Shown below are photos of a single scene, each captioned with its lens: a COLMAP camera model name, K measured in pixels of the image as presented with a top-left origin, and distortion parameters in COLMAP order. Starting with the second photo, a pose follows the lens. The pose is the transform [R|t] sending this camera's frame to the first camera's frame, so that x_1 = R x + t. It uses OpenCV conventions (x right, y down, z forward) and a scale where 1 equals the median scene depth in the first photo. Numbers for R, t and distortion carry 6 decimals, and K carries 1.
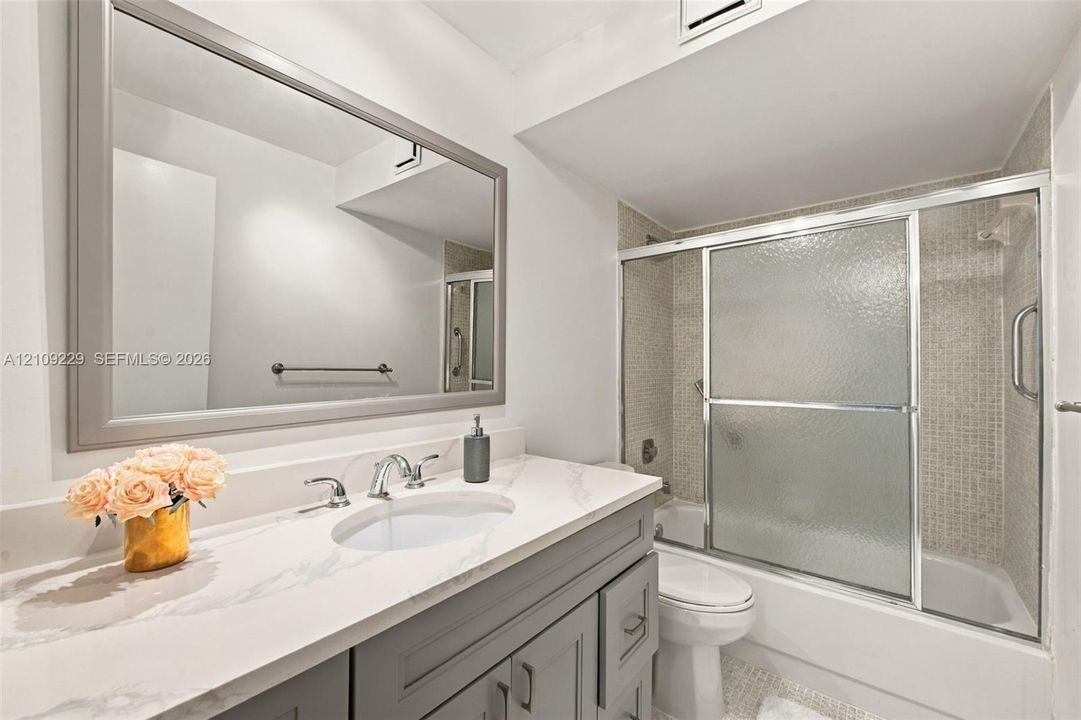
lens RADIAL K [[436.6, 0, 540.7], [0, 436.6, 360.0], [0, 0, 1]] dist [0.001439, -0.000725]
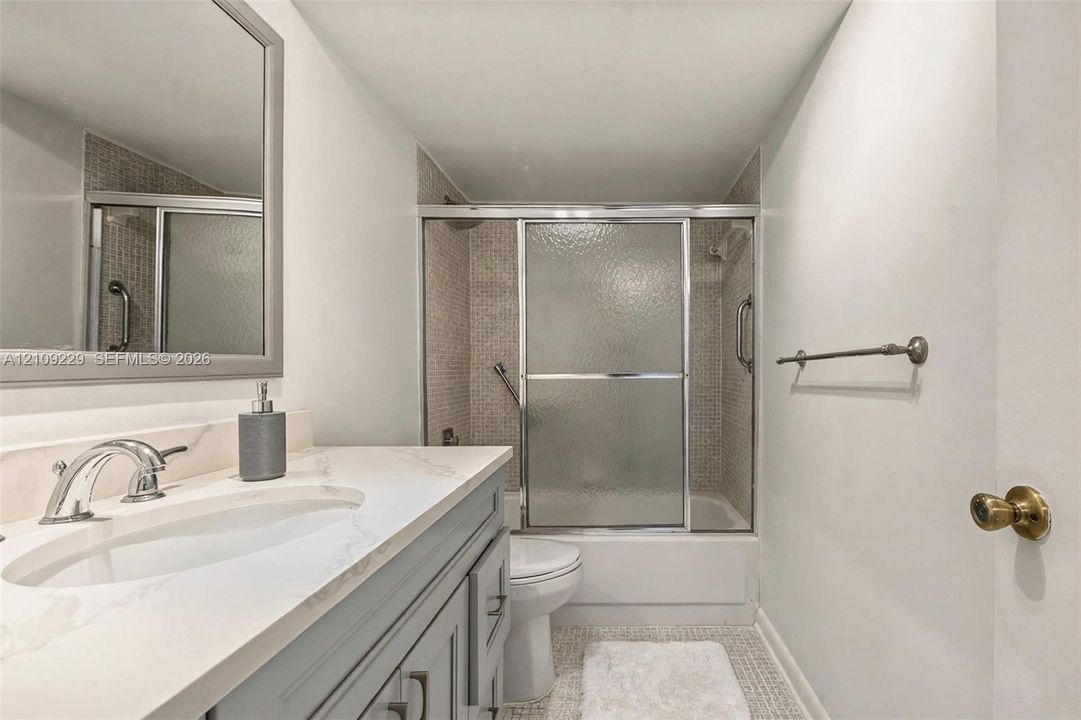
lens RADIAL K [[489.2, 0, 561.7], [0, 489.2, 398.0], [0, 0, 1]] dist [0.000678, 0.000221]
pose [[0.771101, -0.002996, 0.636706, -0.275675], [-0.010074, 0.999806, 0.016905, 0.135288], [-0.636633, -0.019449, 0.770922, 0.121502]]
